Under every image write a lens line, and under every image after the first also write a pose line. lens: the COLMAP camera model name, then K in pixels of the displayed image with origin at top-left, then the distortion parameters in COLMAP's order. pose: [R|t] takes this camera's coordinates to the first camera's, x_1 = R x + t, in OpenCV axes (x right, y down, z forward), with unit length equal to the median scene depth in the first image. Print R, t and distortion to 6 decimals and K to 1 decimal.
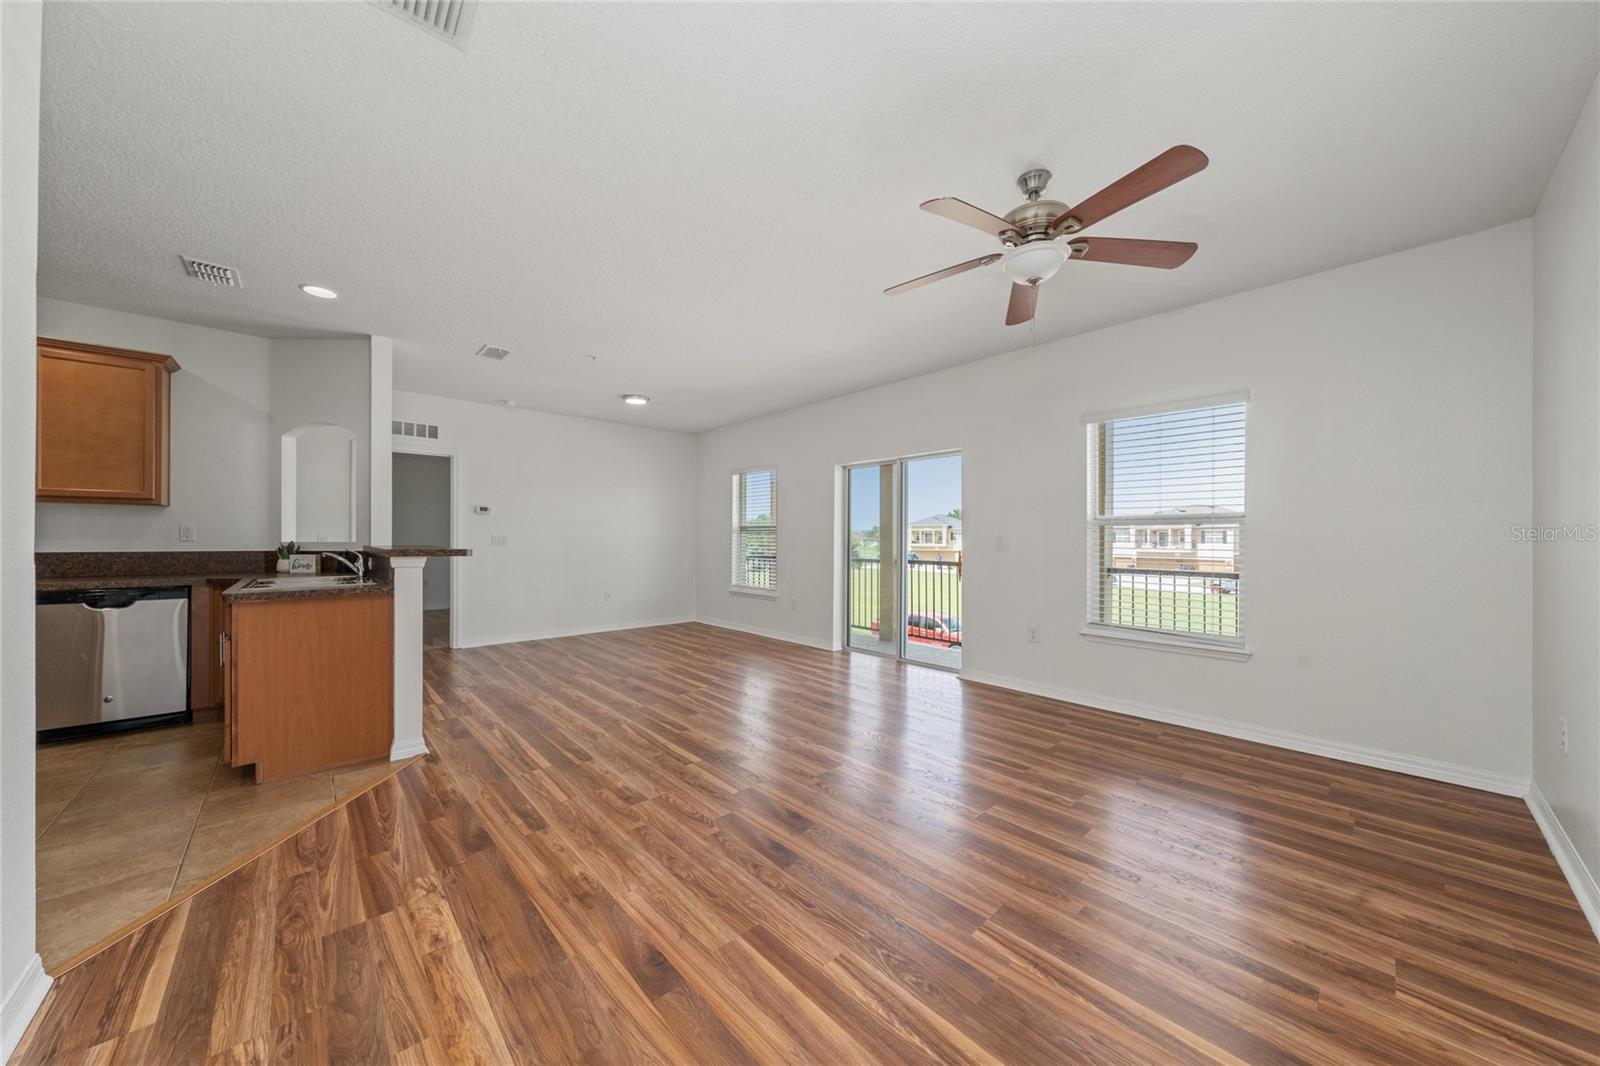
lens RADIAL K [[547.8, 0, 802.3], [0, 547.8, 536.2], [0, 0, 1]] dist [-0.002576, 0.000152]
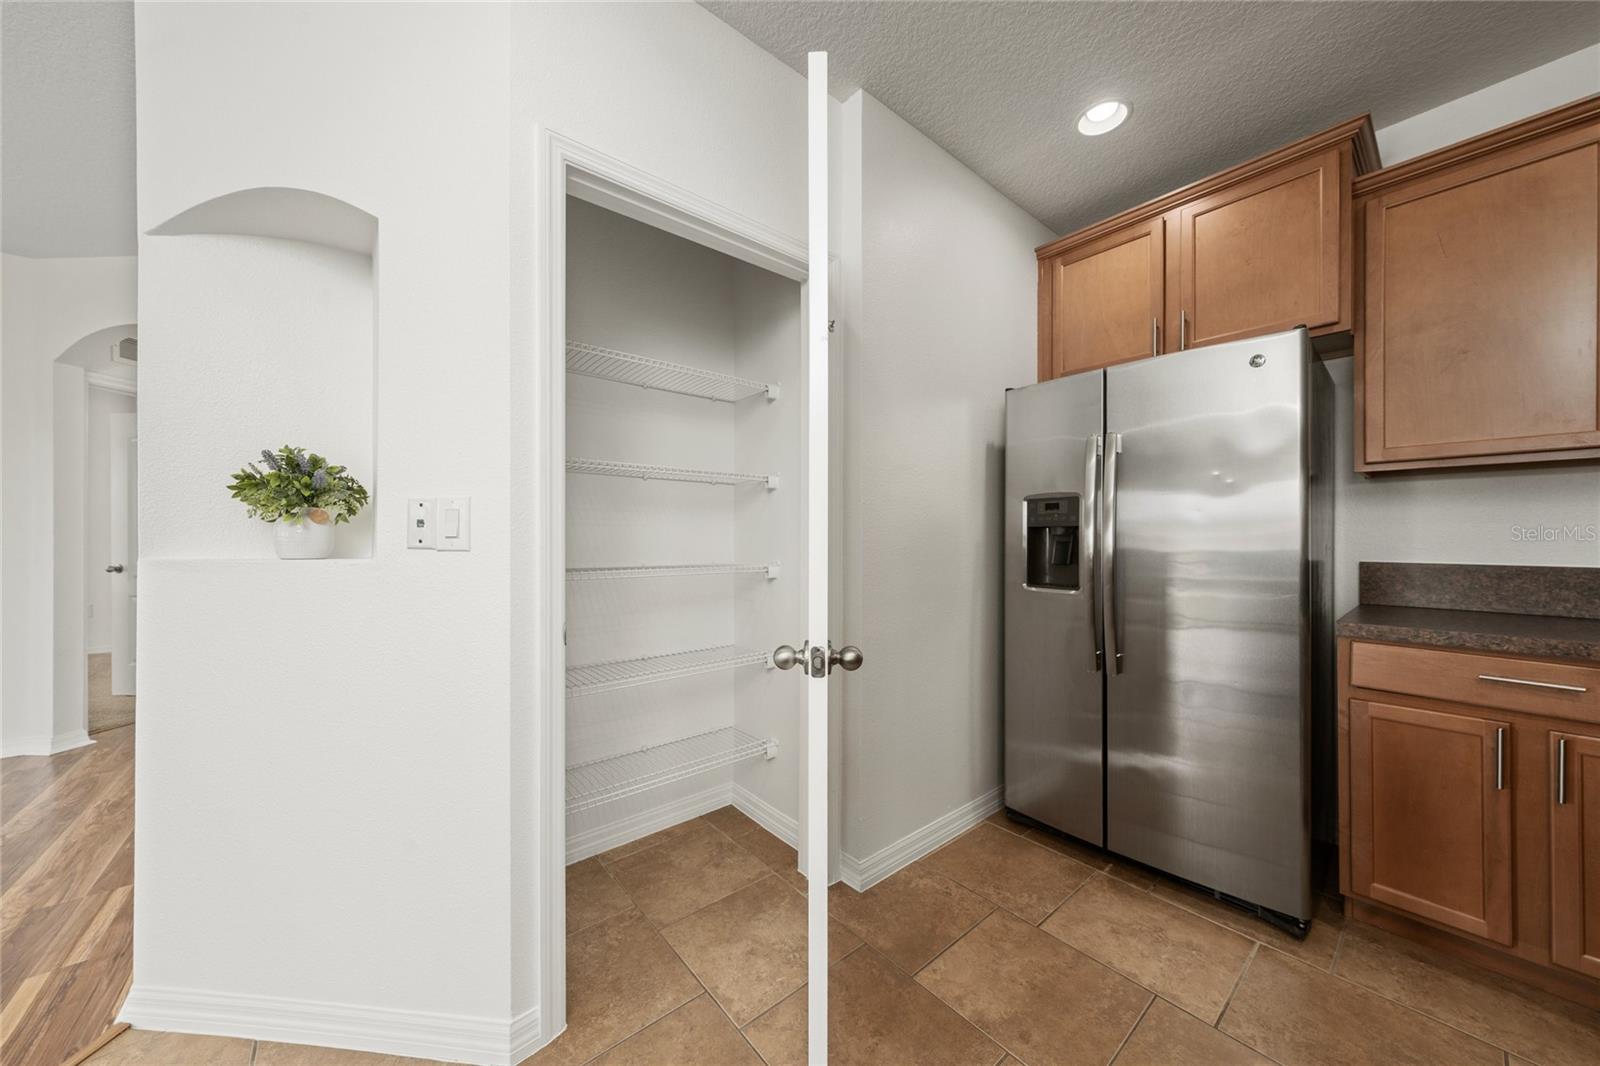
lens RADIAL K [[547.8, 0, 798.6], [0, 547.8, 538.8], [0, 0, 1]] dist [-0.002576, 0.000152]
pose [[-0.998939, -0.007175, 0.045497, -1.060886], [-0.007352, 0.999966, -0.003712, 0.005433], [-0.045468, -0.004042, -0.998958, 0.773630]]
